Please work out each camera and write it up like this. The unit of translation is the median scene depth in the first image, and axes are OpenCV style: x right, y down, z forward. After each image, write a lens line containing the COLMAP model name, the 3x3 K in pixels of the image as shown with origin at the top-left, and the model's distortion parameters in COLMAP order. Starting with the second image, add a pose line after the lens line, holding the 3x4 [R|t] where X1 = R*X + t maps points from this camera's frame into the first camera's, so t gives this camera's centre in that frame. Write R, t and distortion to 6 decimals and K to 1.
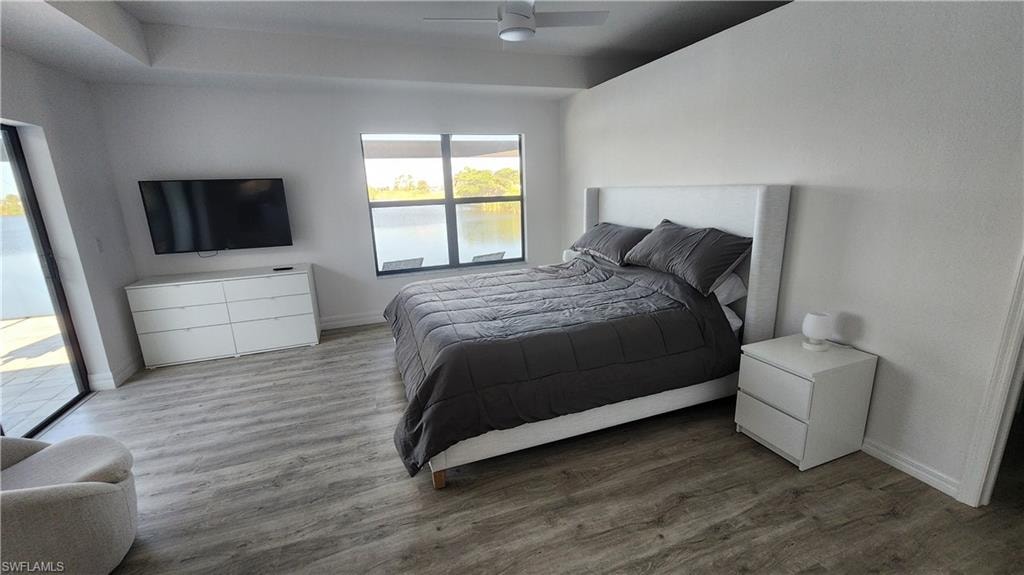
lens RADIAL K [[424.2, 0, 512.0], [0, 424.2, 287.5], [0, 0, 1]] dist [0.002154, 0.000059]
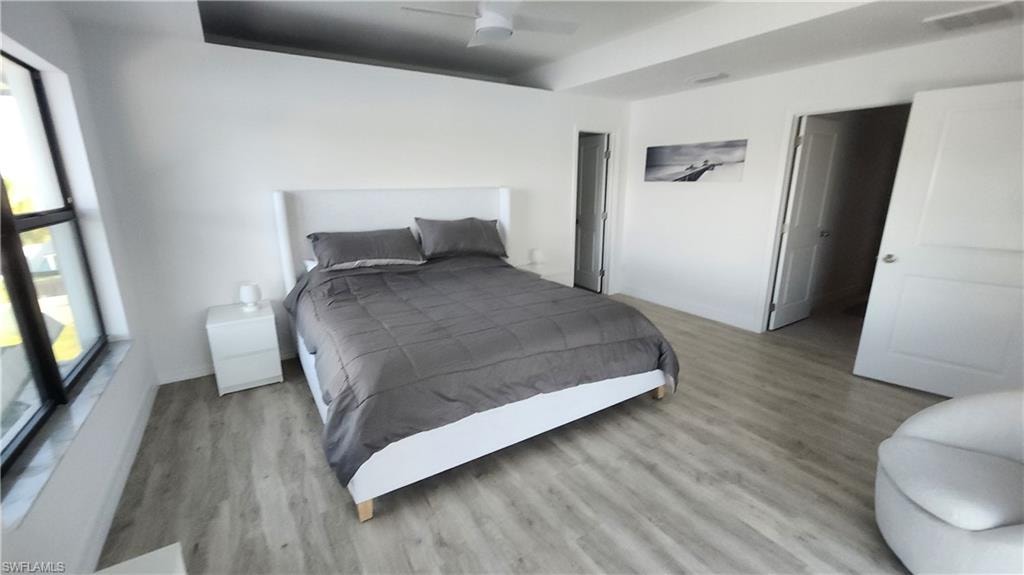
lens RADIAL K [[424.2, 0, 512.0], [0, 424.2, 287.5], [0, 0, 1]] dist [0.002154, 0.000059]
pose [[-0.209667, -0.208993, 0.955176, -1.208212], [0.240573, 0.935833, 0.257568, -0.314815], [-0.947715, 0.283794, -0.145935, 1.413128]]
